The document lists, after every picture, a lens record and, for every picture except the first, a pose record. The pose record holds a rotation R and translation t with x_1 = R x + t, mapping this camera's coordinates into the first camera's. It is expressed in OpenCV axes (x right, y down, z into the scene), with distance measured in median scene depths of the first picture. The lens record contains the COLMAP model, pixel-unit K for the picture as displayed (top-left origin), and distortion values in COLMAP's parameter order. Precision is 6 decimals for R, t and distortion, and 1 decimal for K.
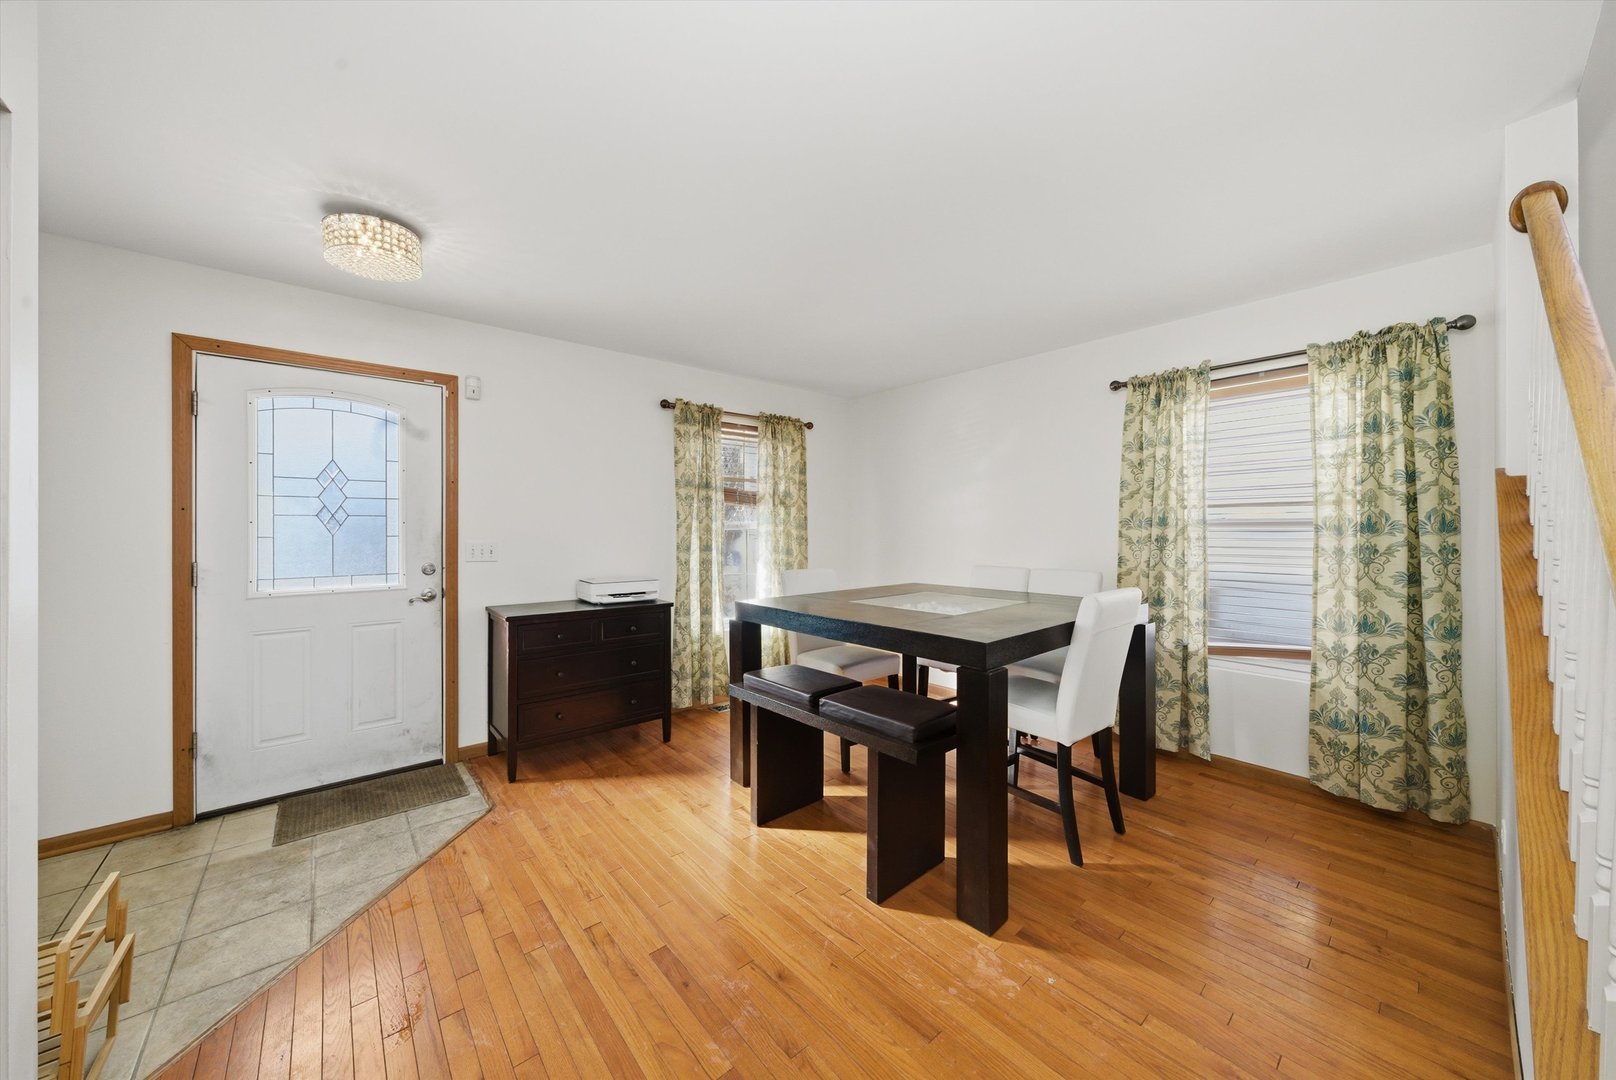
lens RADIAL K [[564.5, 0, 801.8], [0, 564.5, 525.8], [0, 0, 1]] dist [0.000739, 0.000172]
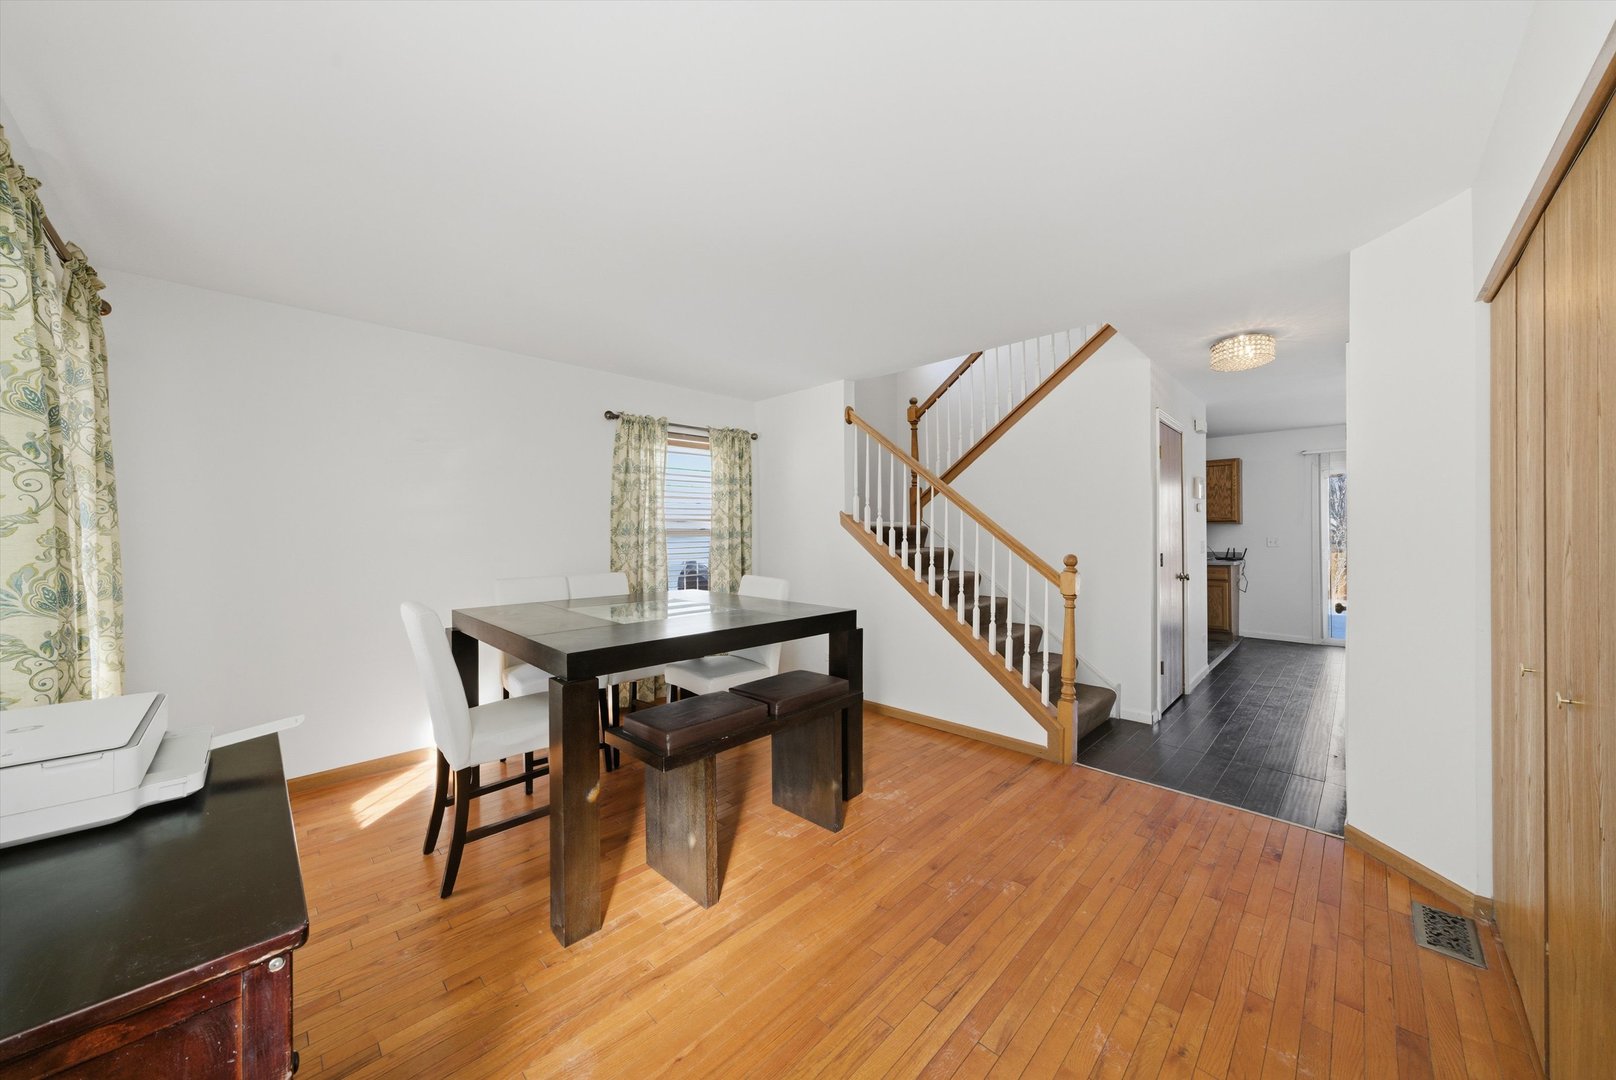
lens RADIAL K [[562.9, 0, 808.0], [0, 562.9, 540.0], [0, 0, 1]] dist [-0.000352, 0.000332]
pose [[-0.088932, -0.008396, 0.996002, -0.845598], [0.002956, 0.999958, 0.008693, 0.005689], [-0.996033, 0.003717, -0.088904, 0.895679]]
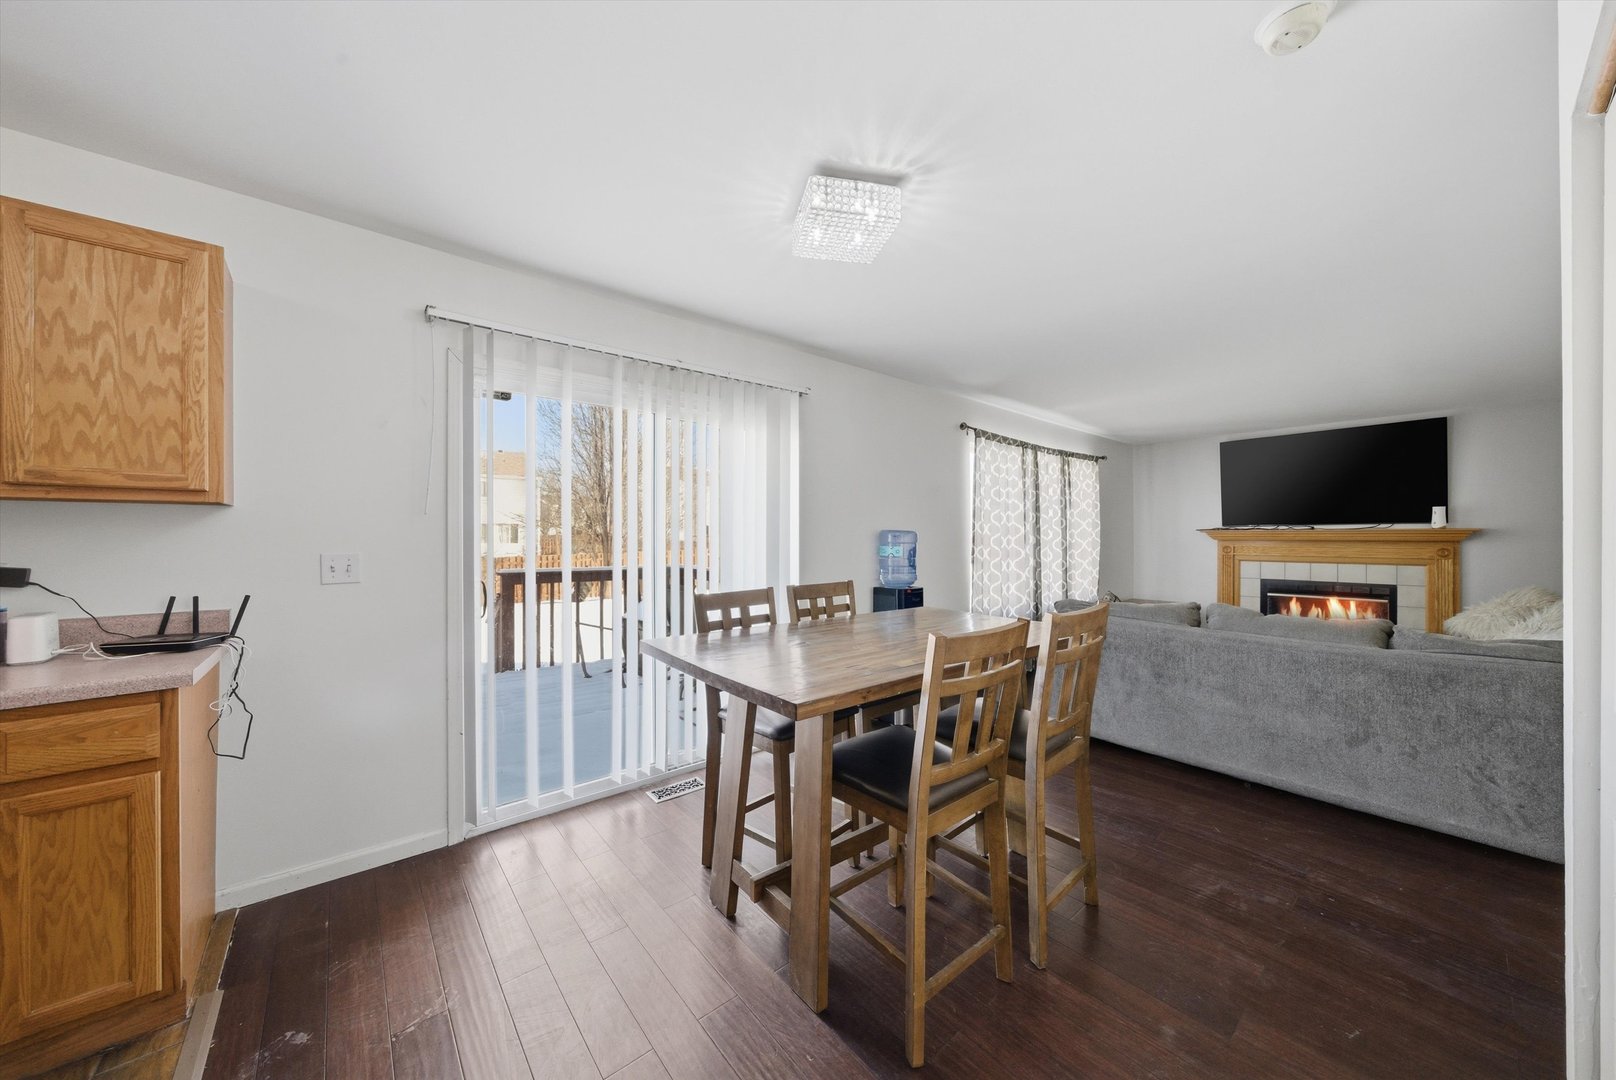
lens RADIAL K [[562.9, 0, 808.0], [0, 562.9, 540.0], [0, 0, 1]] dist [-0.000352, 0.000332]
pose [[-0.999975, -0.005113, 0.004852, 0.877733], [-0.005112, 0.999987, 0.000132, -0.004295], [-0.004853, 0.000107, -0.999988, -0.667331]]
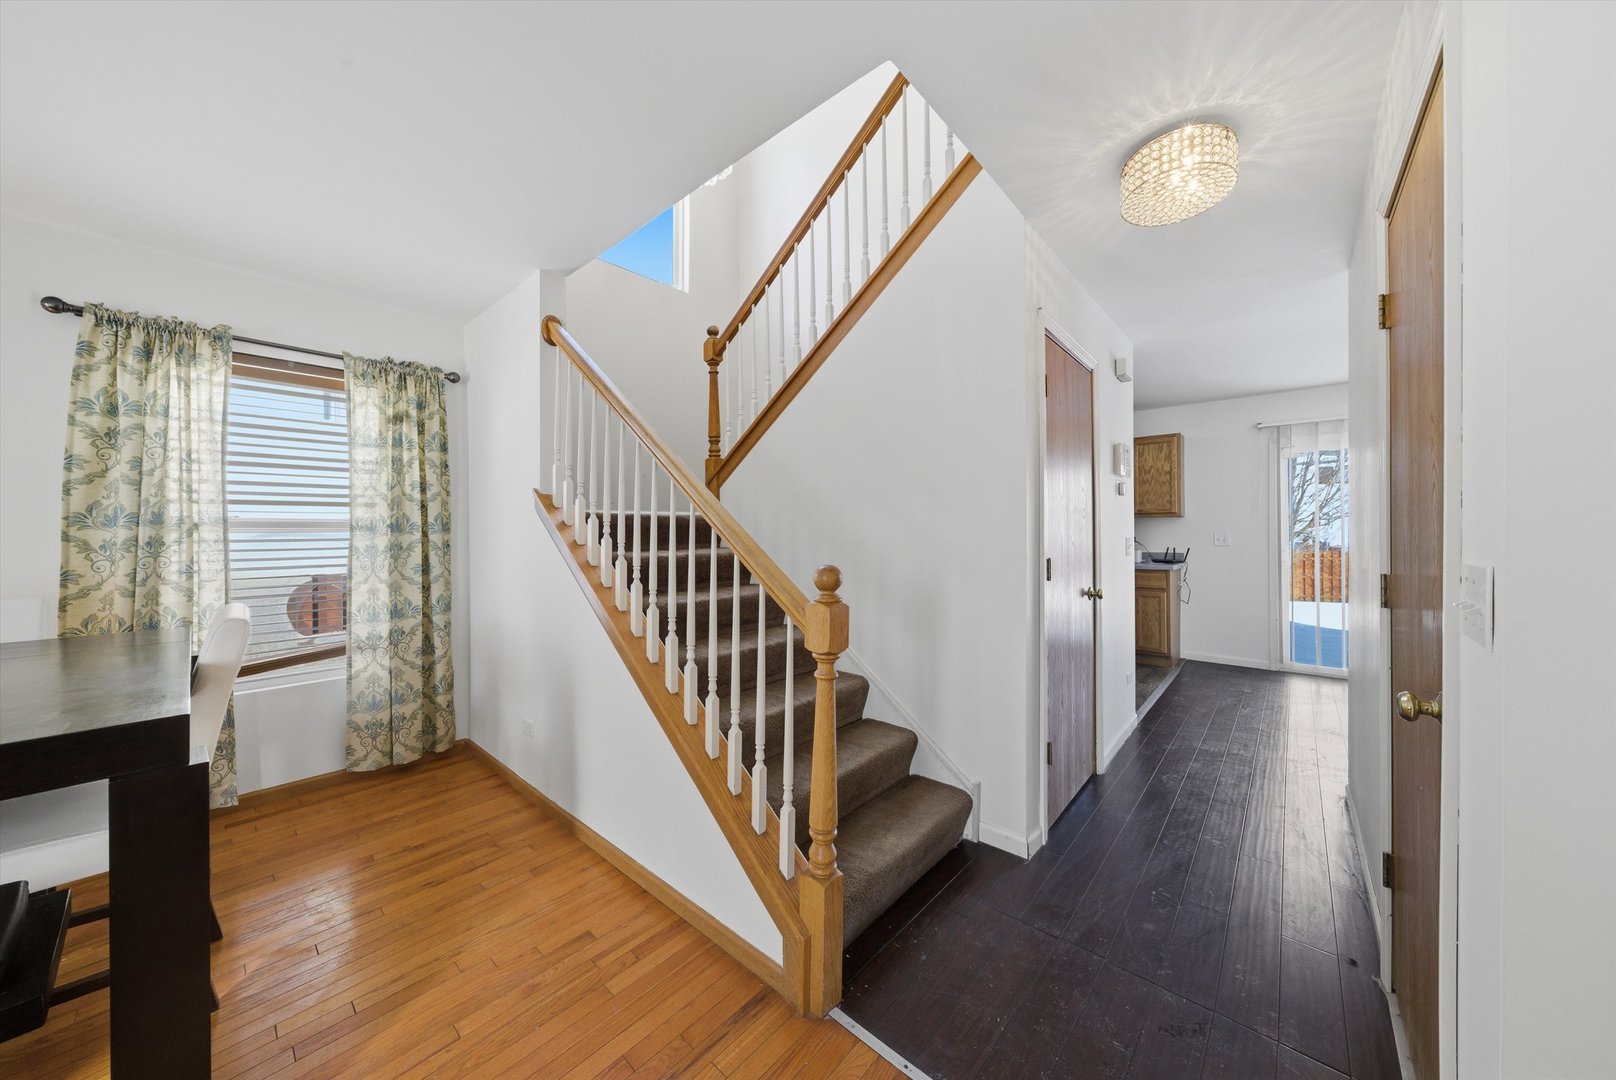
lens RADIAL K [[550.0, 0, 803.3], [0, 550.0, 535.9], [0, 0, 1]] dist [-0.000413, 0.000208]
pose [[-0.137307, -0.002341, 0.990526, -0.232042], [0.002643, 0.999993, 0.002730, 0.018484], [-0.990525, 0.002993, -0.137300, 0.317193]]
